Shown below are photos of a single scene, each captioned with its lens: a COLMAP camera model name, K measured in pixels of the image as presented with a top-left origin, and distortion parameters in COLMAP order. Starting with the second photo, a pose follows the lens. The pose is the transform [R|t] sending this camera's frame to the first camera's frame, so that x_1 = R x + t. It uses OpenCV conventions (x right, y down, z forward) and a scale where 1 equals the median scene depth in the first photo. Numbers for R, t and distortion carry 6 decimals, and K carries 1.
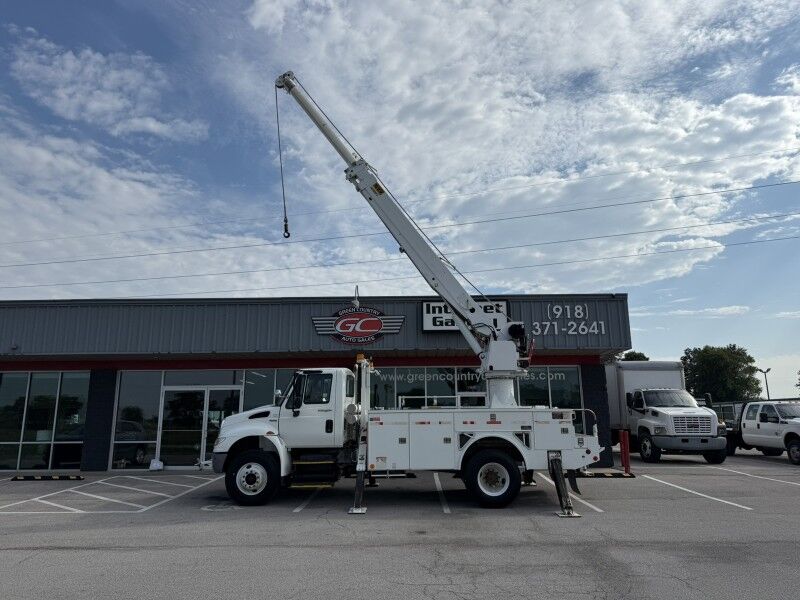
lens RADIAL K [[570.5, 0, 399.2], [0, 570.5, 298.9], [0, 0, 1]] dist [0.091153, -0.135153]
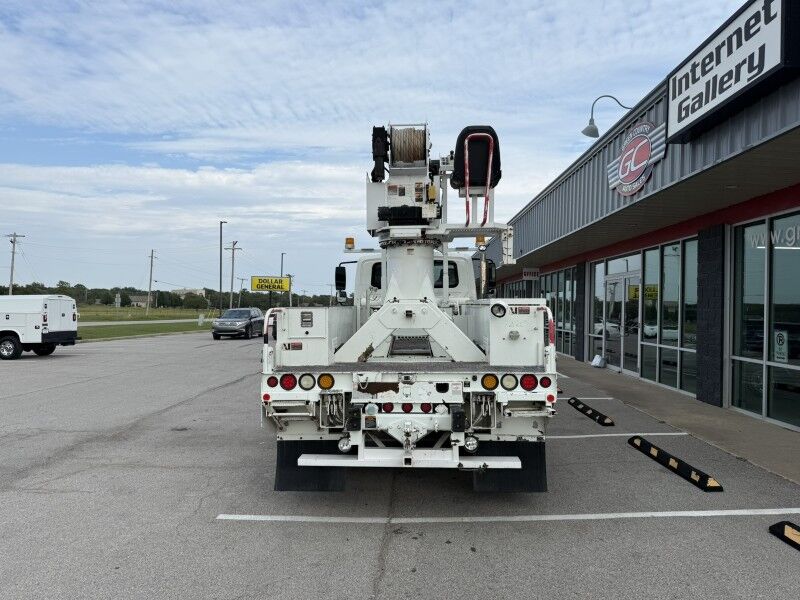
lens RADIAL K [[539.2, 0, 384.9], [0, 539.2, 304.6], [0, 0, 1]] dist [0.048687, -0.059502]
pose [[-0.025816, 0.011723, -0.999598, 0.557211], [0.197499, 0.980282, 0.006396, 0.155996], [0.979963, -0.197254, -0.027622, 0.843603]]
